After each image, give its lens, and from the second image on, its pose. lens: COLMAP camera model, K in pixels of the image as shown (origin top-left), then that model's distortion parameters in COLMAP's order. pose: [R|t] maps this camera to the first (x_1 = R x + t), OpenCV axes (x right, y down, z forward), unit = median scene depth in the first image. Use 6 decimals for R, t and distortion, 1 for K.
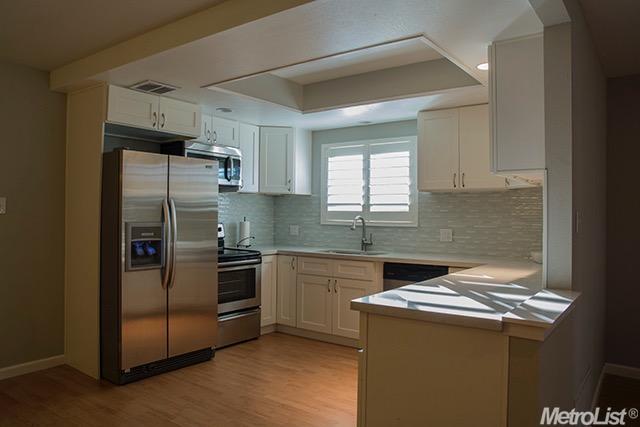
lens RADIAL K [[484.3, 0, 319.1], [0, 484.3, 213.0], [0, 0, 1]] dist [-0.008015, -0.007355]
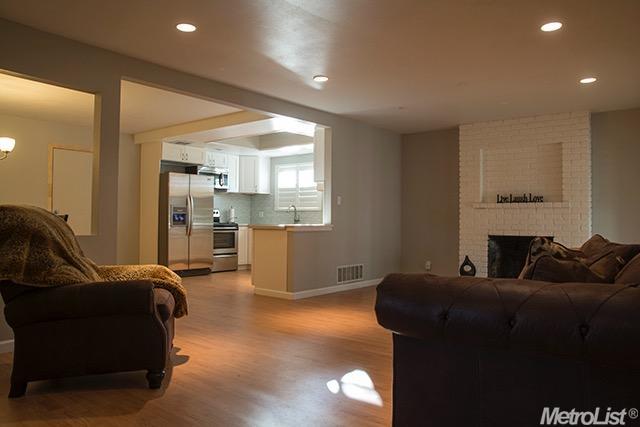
lens RADIAL K [[484.3, 0, 319.5], [0, 484.3, 210.2], [0, 0, 1]] dist [-0.008015, -0.007355]
pose [[0.999333, -0.003371, -0.036353, 0.266269], [0.002804, 0.999874, -0.015640, 0.058296], [0.036402, 0.015528, 0.999217, -0.872088]]
